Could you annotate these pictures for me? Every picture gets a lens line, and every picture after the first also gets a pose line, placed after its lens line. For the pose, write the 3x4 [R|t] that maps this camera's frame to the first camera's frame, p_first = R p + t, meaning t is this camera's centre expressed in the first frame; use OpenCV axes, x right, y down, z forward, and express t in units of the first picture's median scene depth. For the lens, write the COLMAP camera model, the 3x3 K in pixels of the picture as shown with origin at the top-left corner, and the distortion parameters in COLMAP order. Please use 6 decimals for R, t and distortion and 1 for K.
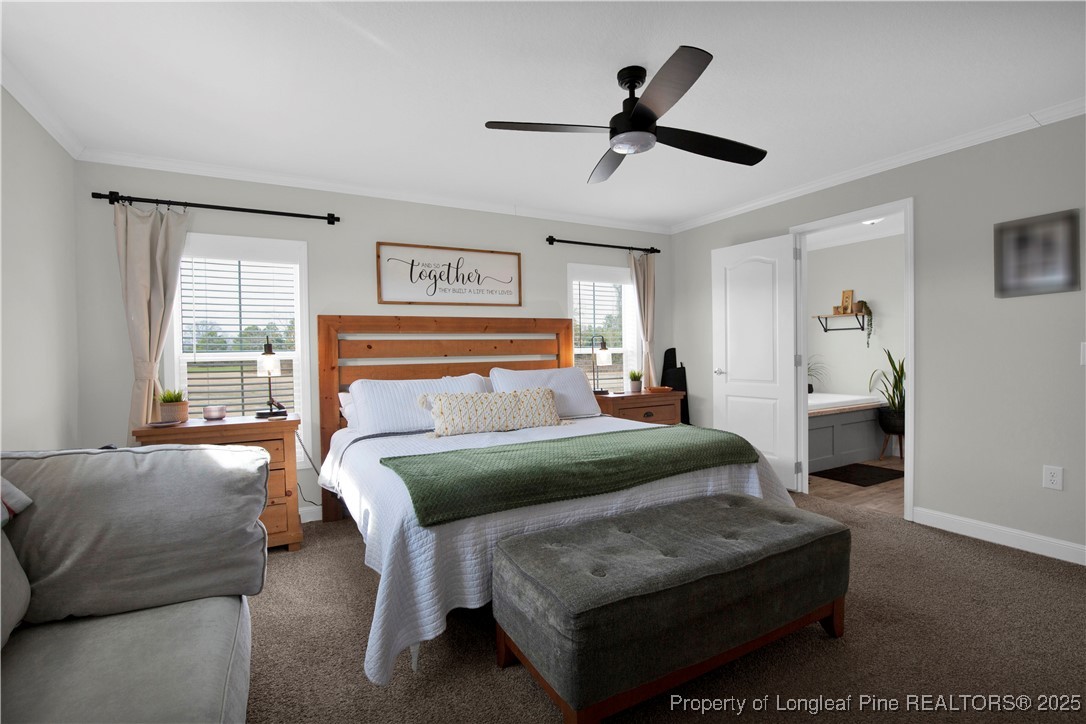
lens RADIAL K [[502.2, 0, 537.0], [0, 502.2, 357.7], [0, 0, 1]] dist [-0.020826, -0.000568]
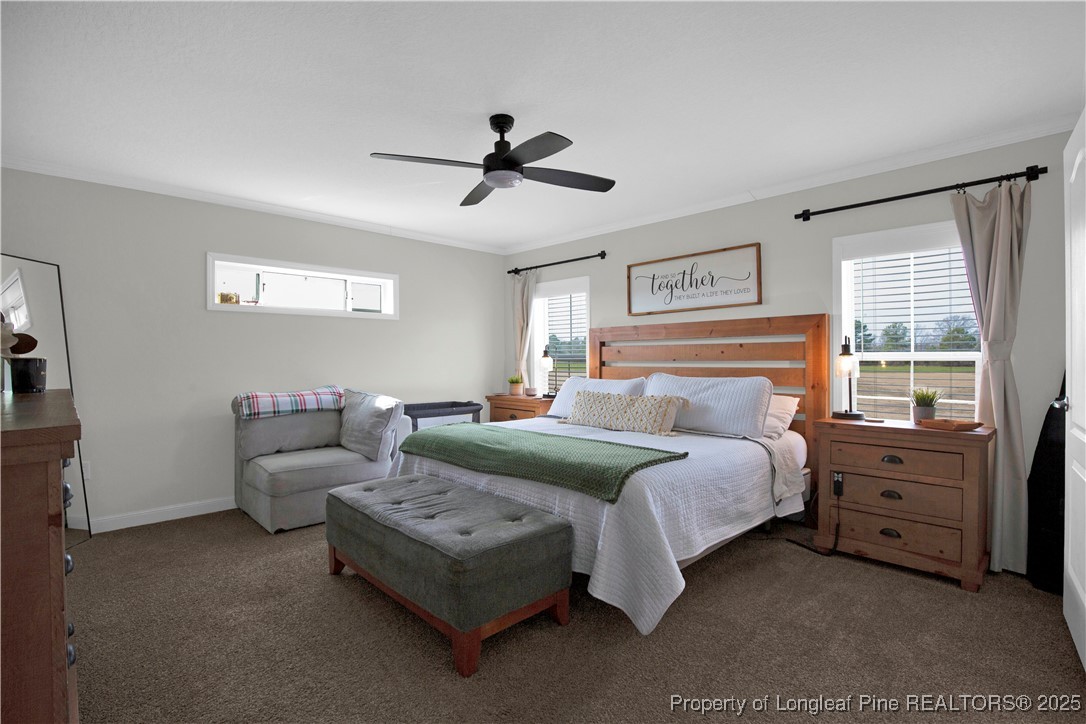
lens RADIAL K [[502.2, 0, 533.4], [0, 502.2, 360.6], [0, 0, 1]] dist [-0.020826, -0.000568]
pose [[0.271545, 0.020244, -0.962213, 0.745076], [-0.011208, 0.999777, 0.017872, -0.018093], [0.962360, 0.005932, 0.271712, 0.424656]]
